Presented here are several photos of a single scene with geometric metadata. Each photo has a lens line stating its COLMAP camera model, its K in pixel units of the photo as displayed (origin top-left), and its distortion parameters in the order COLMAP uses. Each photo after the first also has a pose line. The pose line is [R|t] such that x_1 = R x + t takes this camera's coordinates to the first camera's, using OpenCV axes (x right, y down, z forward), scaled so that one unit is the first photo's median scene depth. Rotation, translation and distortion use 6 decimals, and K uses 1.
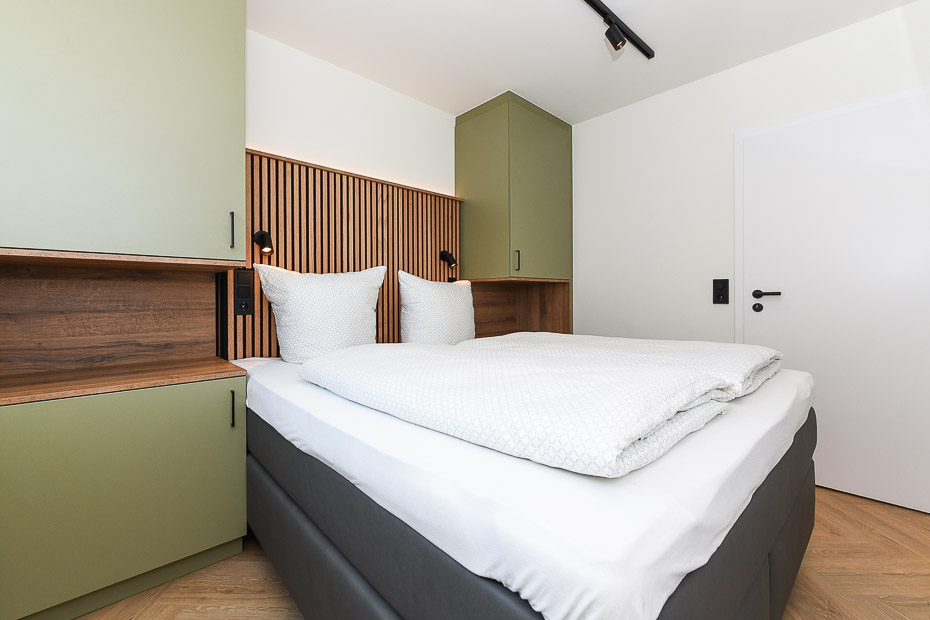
lens RADIAL K [[396.1, 0, 465.0], [0, 396.1, 310.0], [0, 0, 1]] dist [-0.000256, -0.000016]
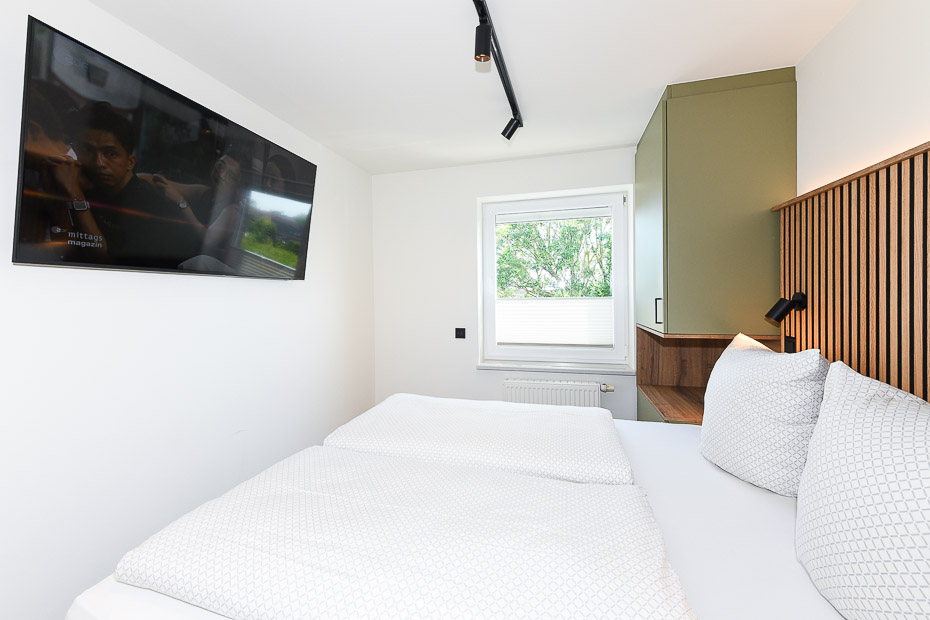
lens RADIAL K [[374.6, 0, 465.3], [0, 374.6, 297.5], [0, 0, 1]] dist [0.022071, 0.000055]
pose [[-0.844573, 0.029669, -0.534617, 0.406948], [0.025524, 0.999559, 0.015150, -0.175235], [0.534831, -0.000850, -0.844959, 1.040847]]
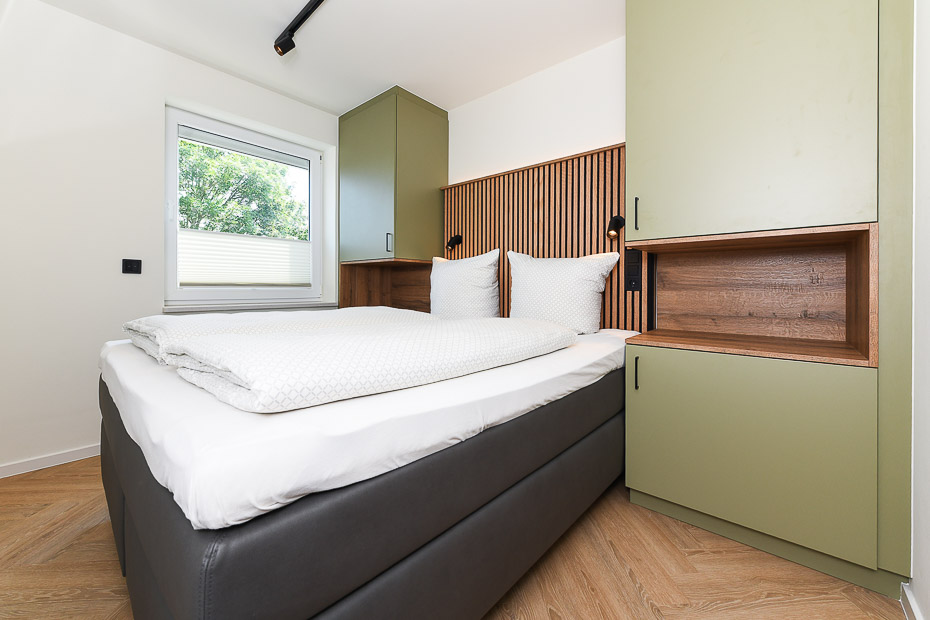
lens RADIAL K [[374.6, 0, 465.3], [0, 374.6, 297.5], [0, 0, 1]] dist [0.022071, 0.000055]
pose [[0.111845, 0.041319, -0.992866, 0.769836], [-0.009822, 0.999132, 0.040473, -0.011483], [0.993677, 0.005225, 0.112154, 0.692166]]
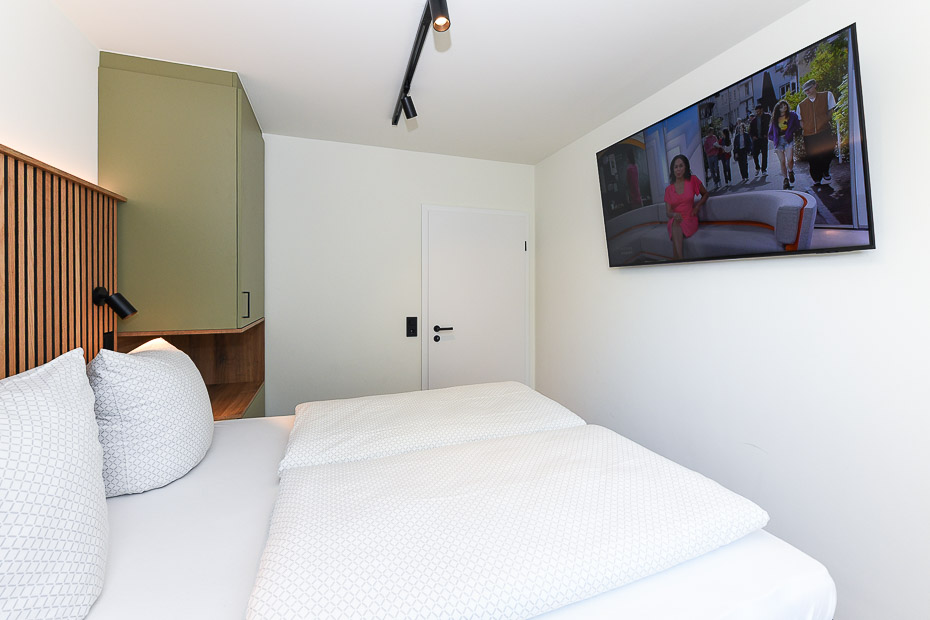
lens RADIAL K [[388.6, 0, 500.3], [0, 388.6, 291.1], [0, 0, 1]] dist [-0.000201, -0.000006]
pose [[0.362025, 0.004055, 0.932160, -0.406875], [0.007561, 0.999945, -0.007287, -0.153849], [-0.932138, 0.009686, 0.361974, 0.313785]]
